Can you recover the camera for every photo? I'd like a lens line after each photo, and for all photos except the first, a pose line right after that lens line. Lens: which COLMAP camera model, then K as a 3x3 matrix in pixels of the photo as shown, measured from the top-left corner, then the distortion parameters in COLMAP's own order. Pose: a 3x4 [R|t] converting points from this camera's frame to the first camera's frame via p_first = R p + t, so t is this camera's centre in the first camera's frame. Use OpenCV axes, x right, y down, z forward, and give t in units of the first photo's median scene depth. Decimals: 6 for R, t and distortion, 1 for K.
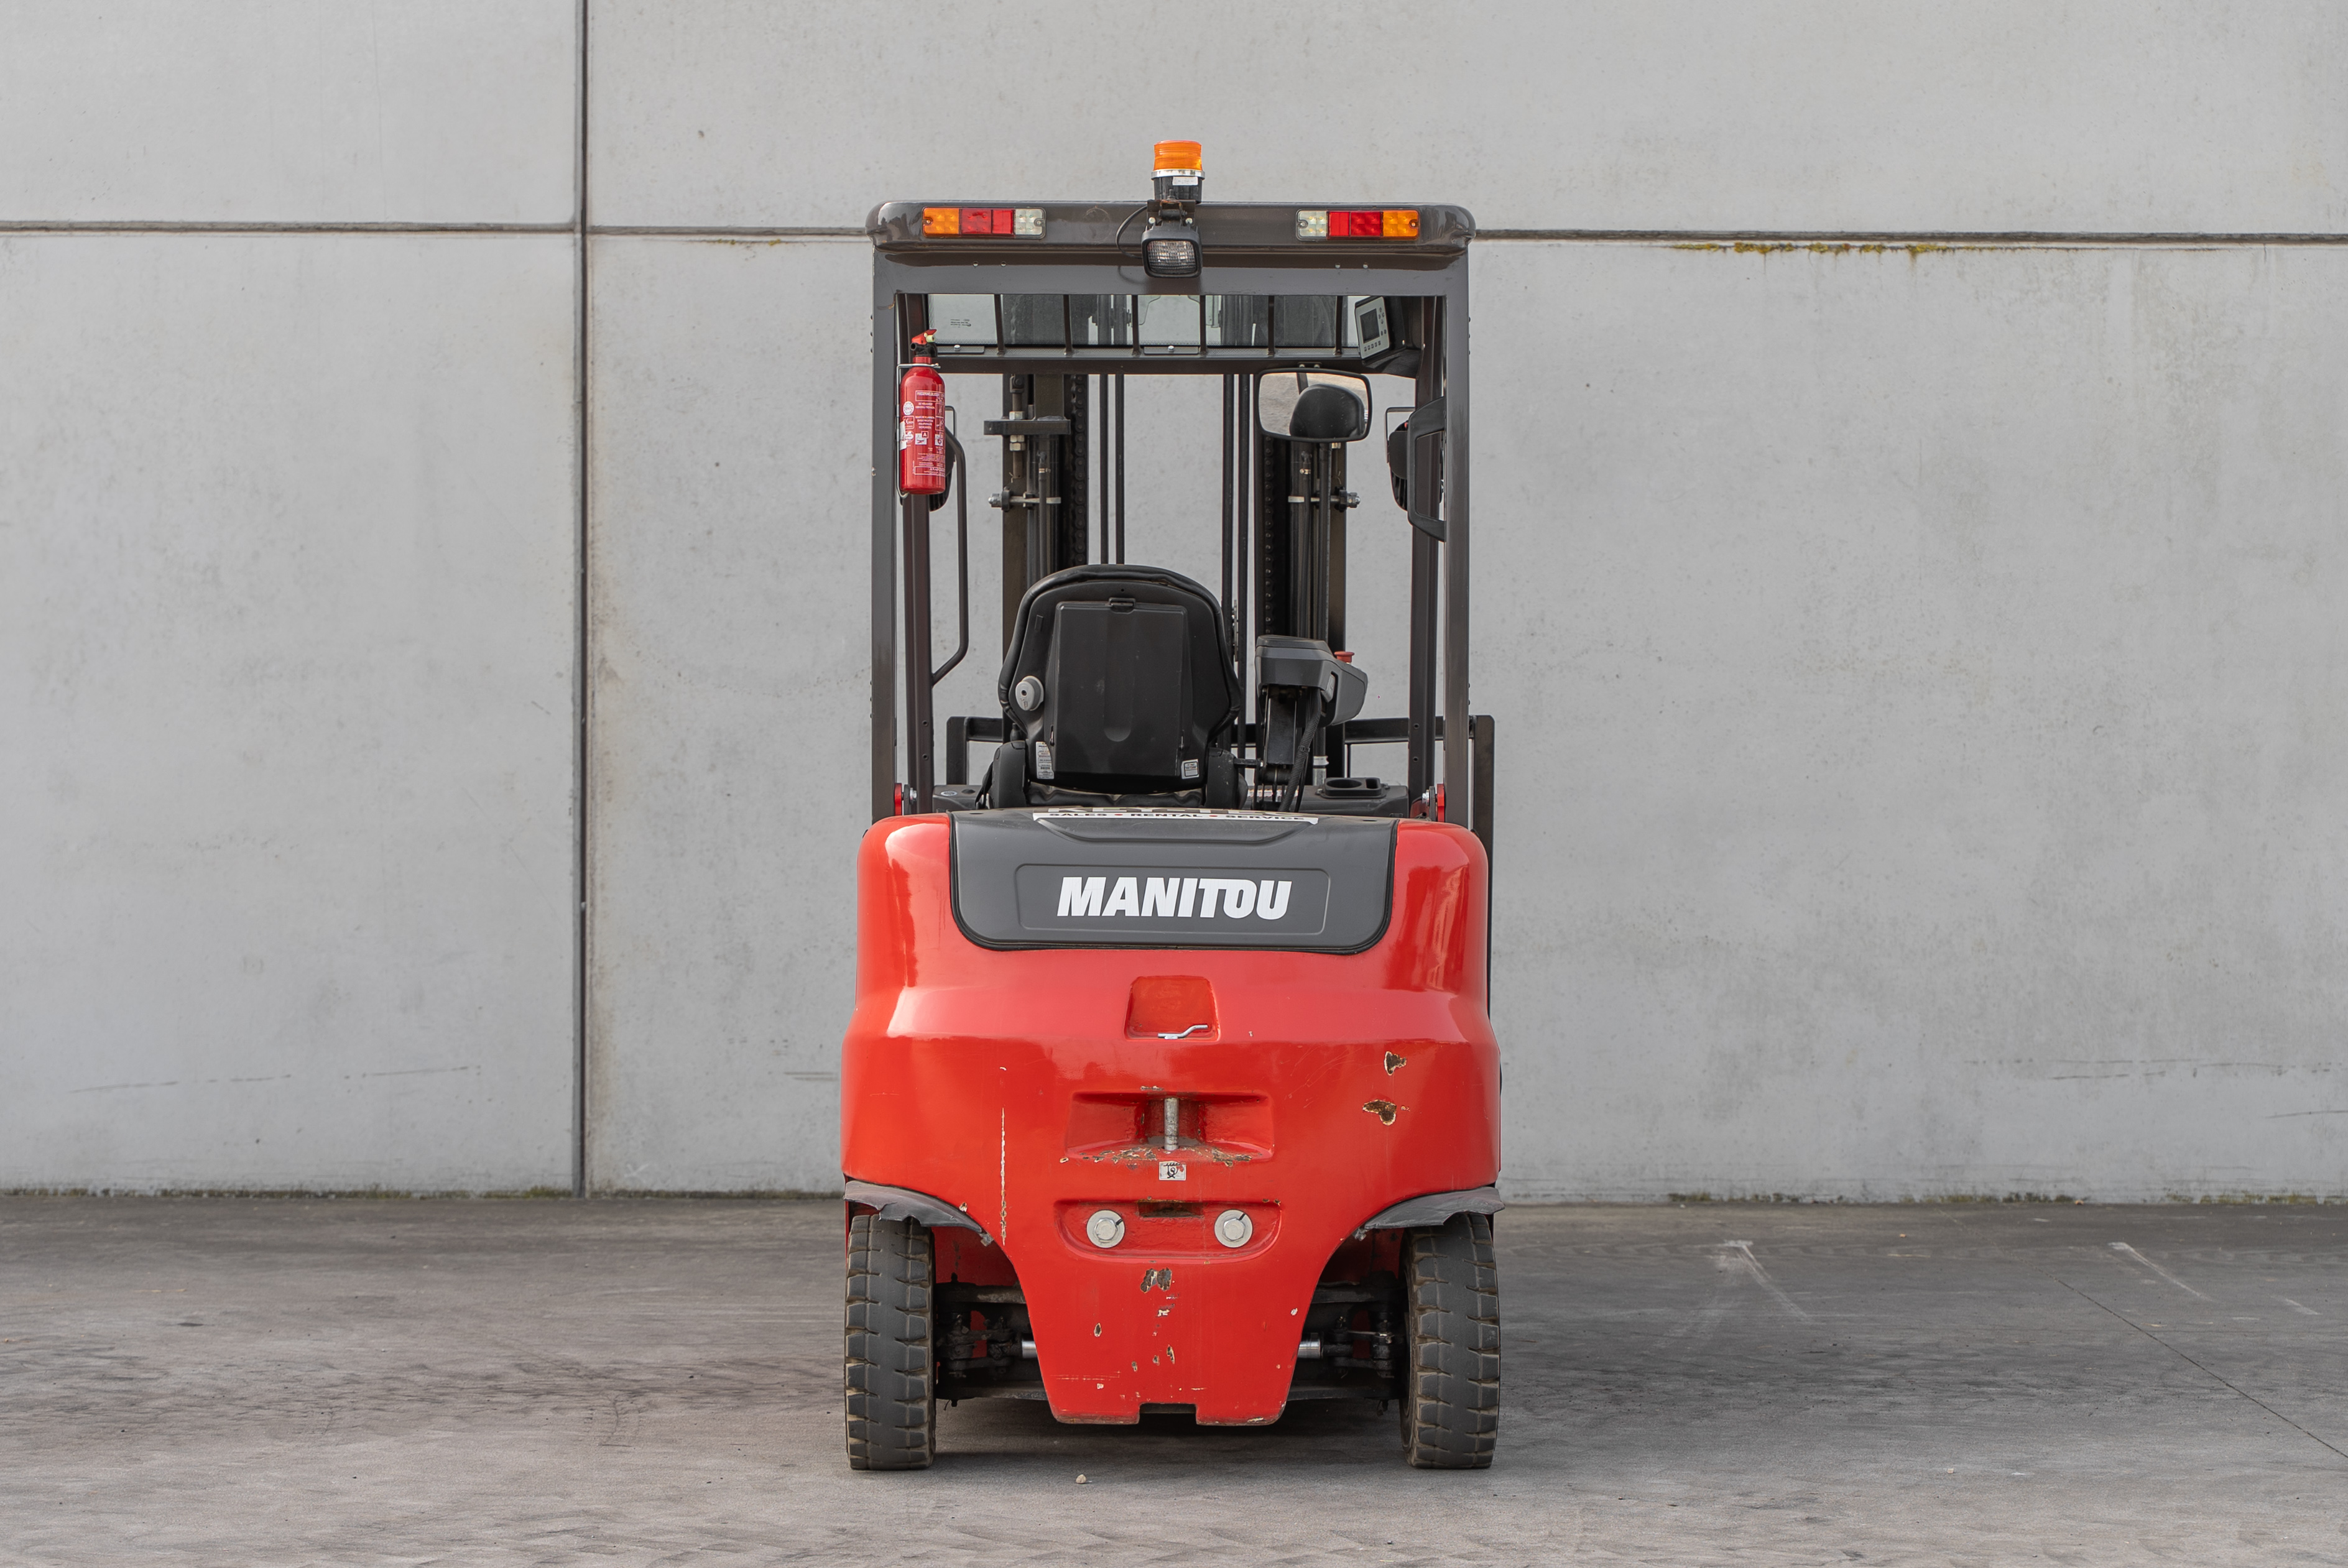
lens RADIAL K [[5105.4, 0, 1101.4], [0, 5105.4, 823.6], [0, 0, 1]] dist [0.006361, 0.034326]
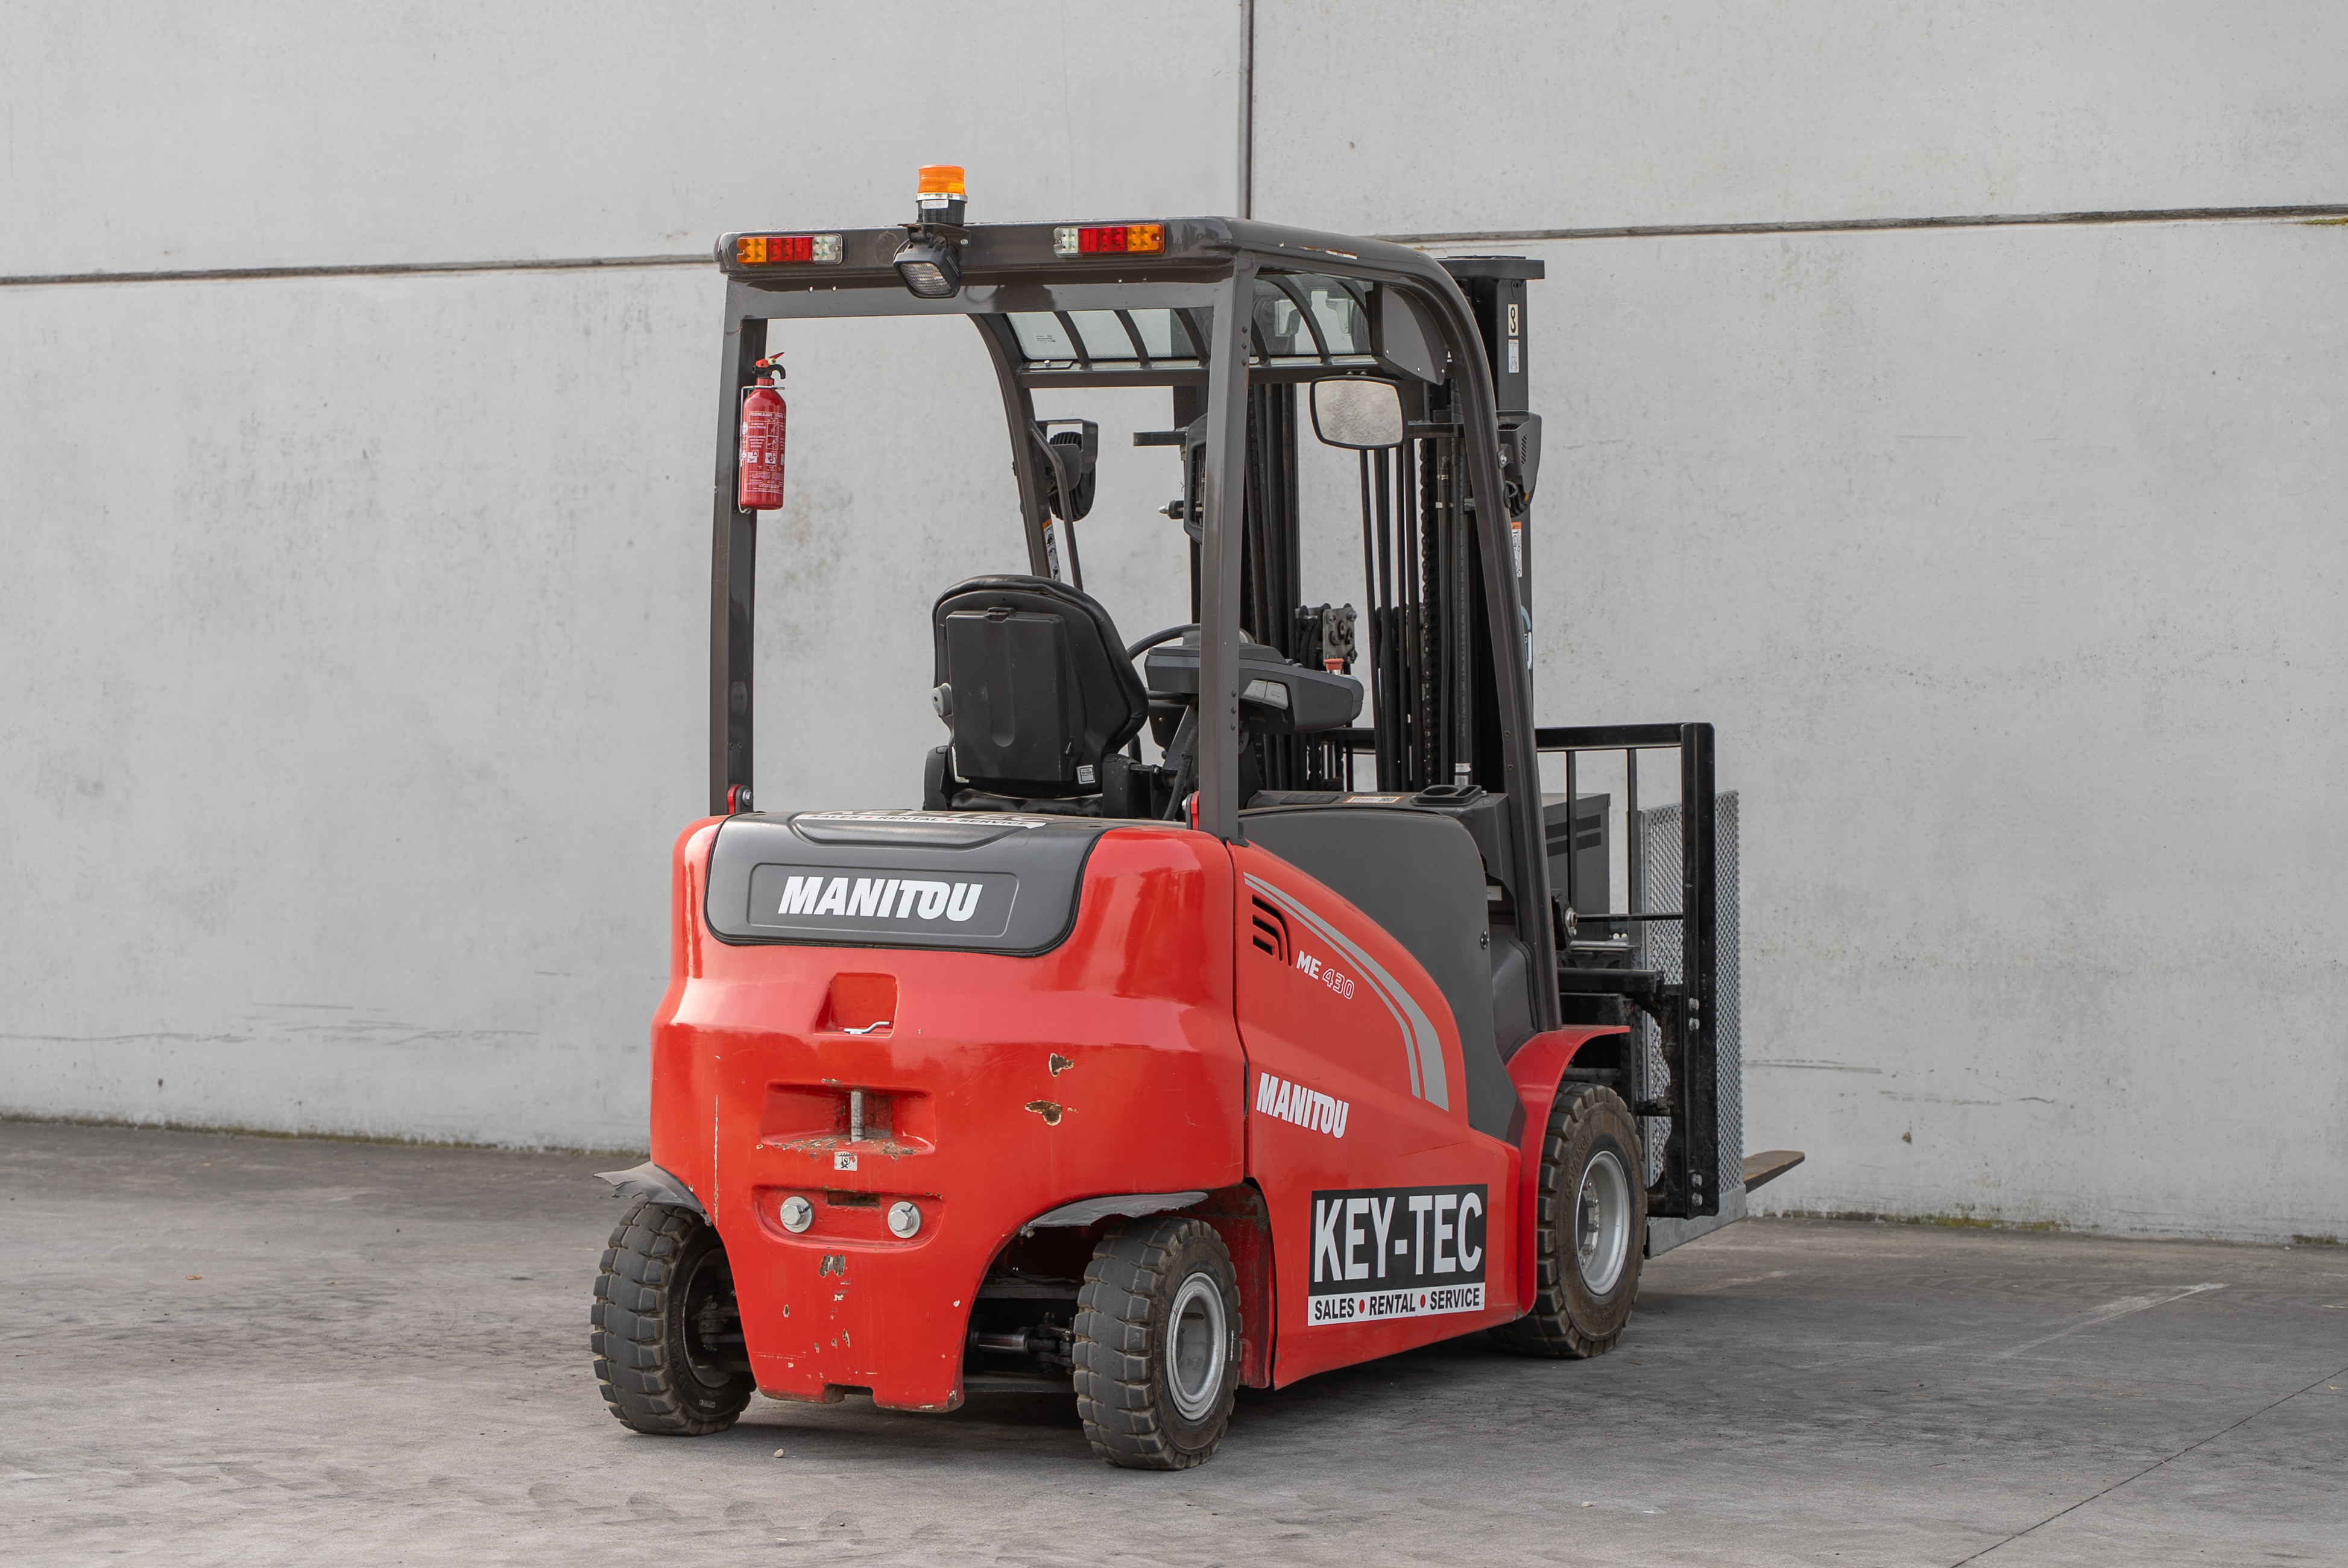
lens RADIAL K [[5282.9, 0, 1174.0], [0, 5282.9, 784.0], [0, 0, 1]] dist [0.037276, -0.269453]
pose [[0.904361, 0.010890, -0.426630, 0.512223], [-0.013947, 0.999895, -0.004041, -0.005006], [0.426541, 0.009605, 0.904417, 0.054531]]
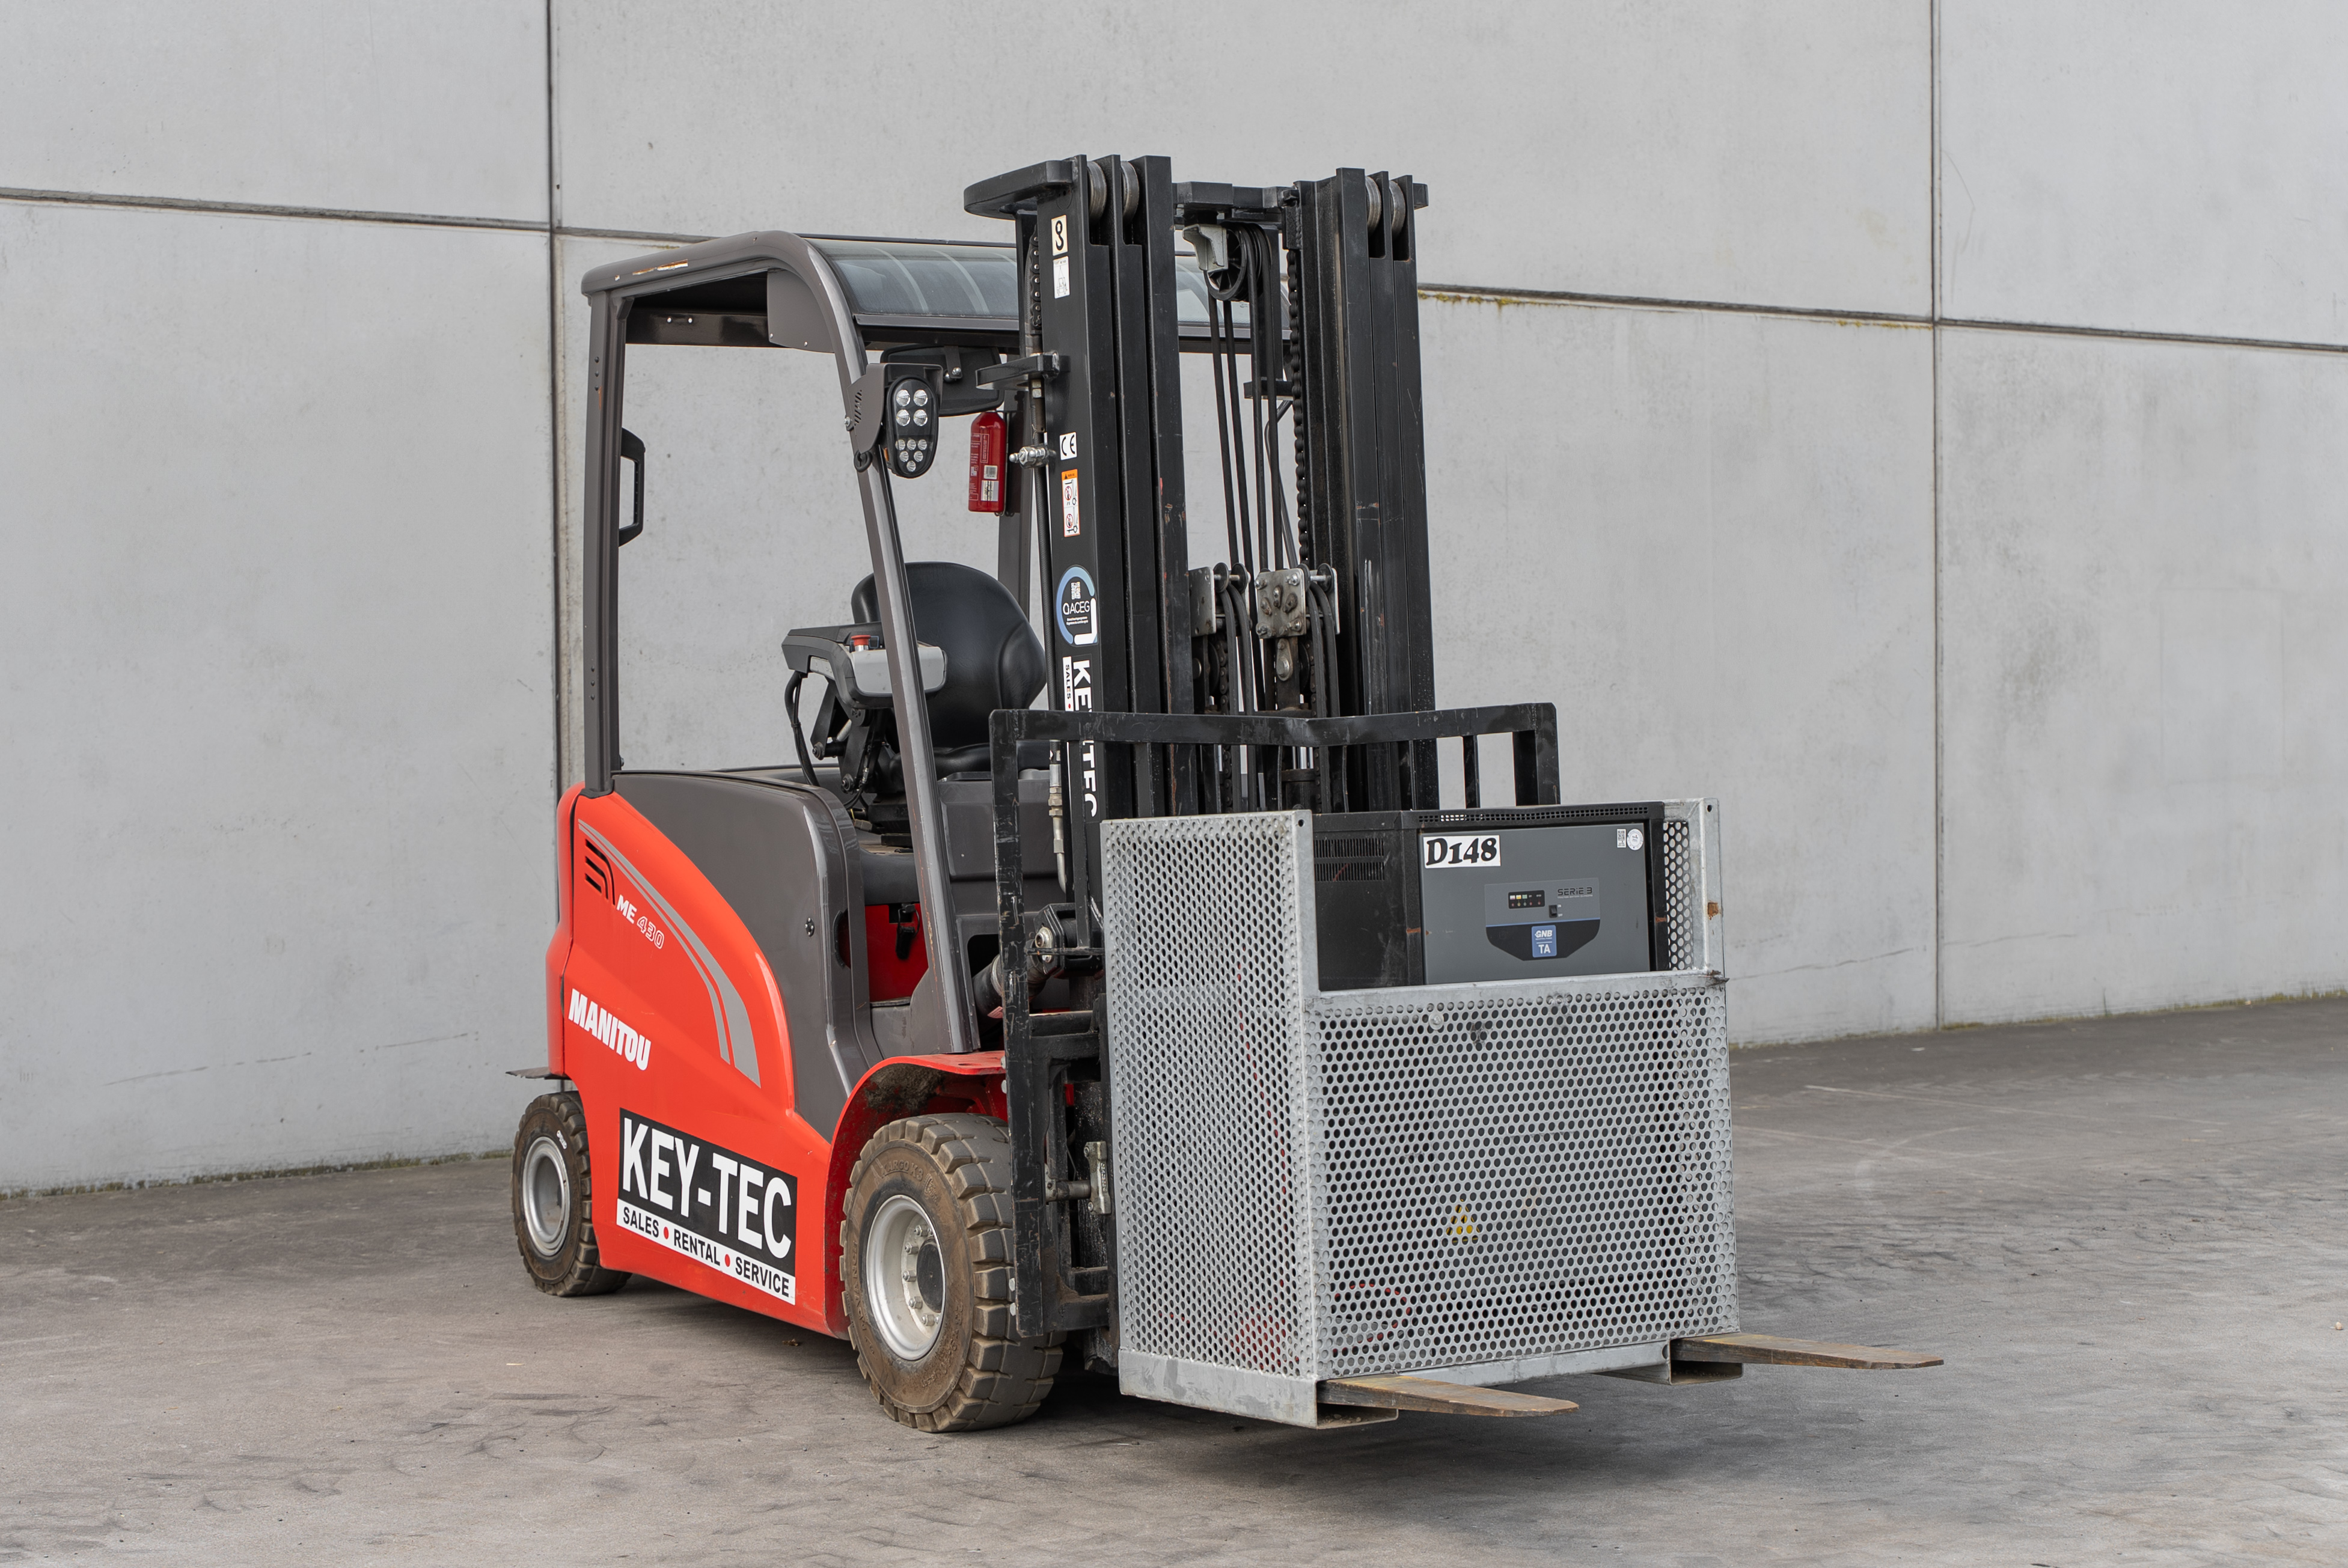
lens RADIAL K [[4115.0, 0, 1086.5], [0, 4115.0, 748.1], [0, 0, 1]] dist [-0.009204, 0.129316]
pose [[0.804828, -0.022084, 0.593097, -0.781865], [0.022532, 0.999724, 0.006649, -0.019423], [-0.593080, 0.008012, 0.805104, 0.384972]]
